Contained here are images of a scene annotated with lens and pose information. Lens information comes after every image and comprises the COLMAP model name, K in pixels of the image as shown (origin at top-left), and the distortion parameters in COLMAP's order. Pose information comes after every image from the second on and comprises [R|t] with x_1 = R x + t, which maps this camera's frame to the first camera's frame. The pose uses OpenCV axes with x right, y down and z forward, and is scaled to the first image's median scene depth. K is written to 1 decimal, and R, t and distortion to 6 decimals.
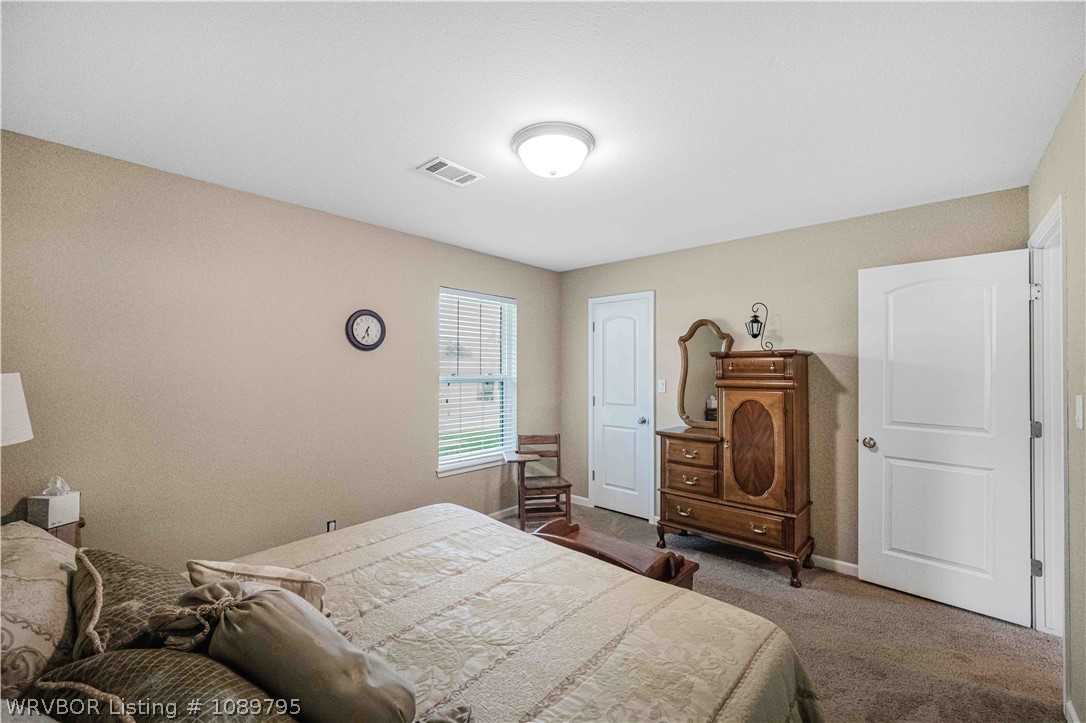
lens RADIAL K [[439.9, 0, 543.6], [0, 439.9, 361.3], [0, 0, 1]] dist [-0.006020, 0.001268]
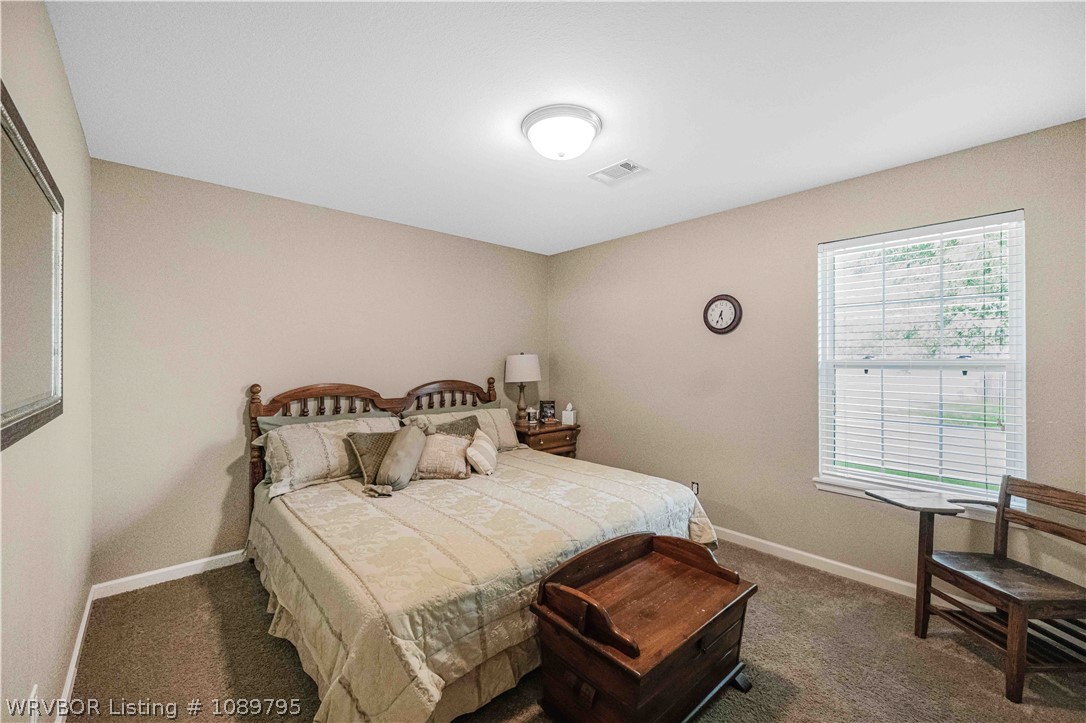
lens RADIAL K [[439.9, 0, 542.1], [0, 439.9, 361.8], [0, 0, 1]] dist [-0.006020, 0.001268]
pose [[-0.103744, -0.000767, -0.994604, 0.695642], [0.011903, 0.999927, -0.002013, 0.039586], [0.994533, -0.012048, -0.103727, 0.700437]]
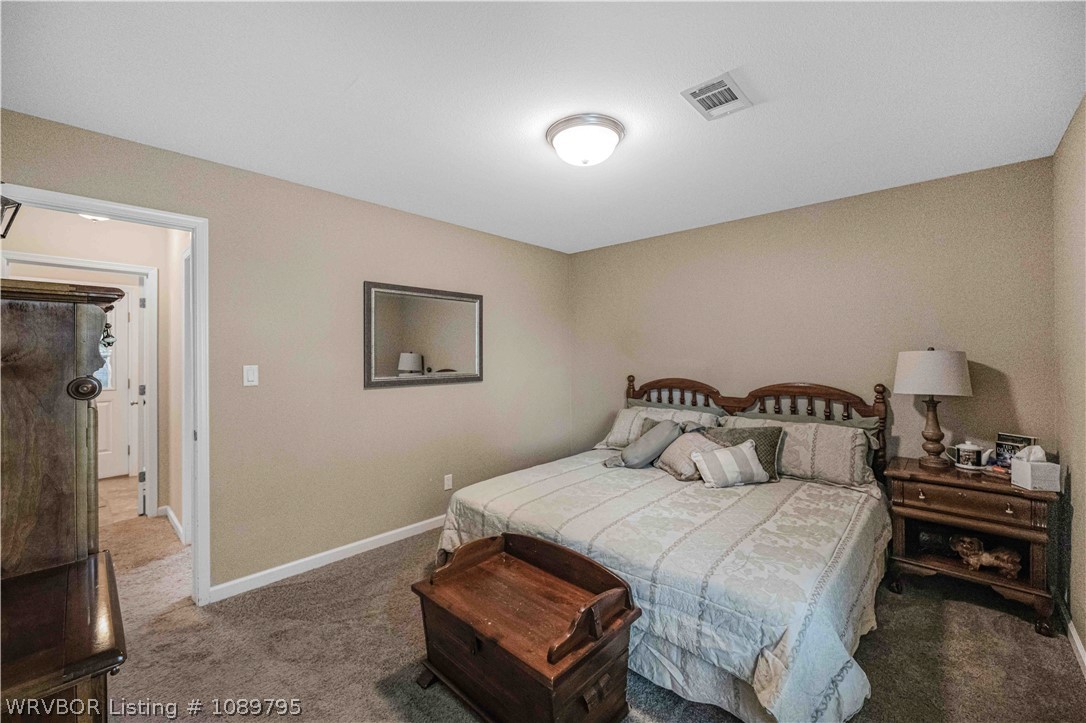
lens RADIAL K [[439.9, 0, 520.4], [0, 439.9, 361.3], [0, 0, 1]] dist [-0.006020, 0.001268]
pose [[-0.999103, -0.003958, 0.042157, 0.082110], [-0.004031, 0.999991, -0.001650, 0.041189], [-0.042150, -0.001818, -0.999110, 1.348678]]
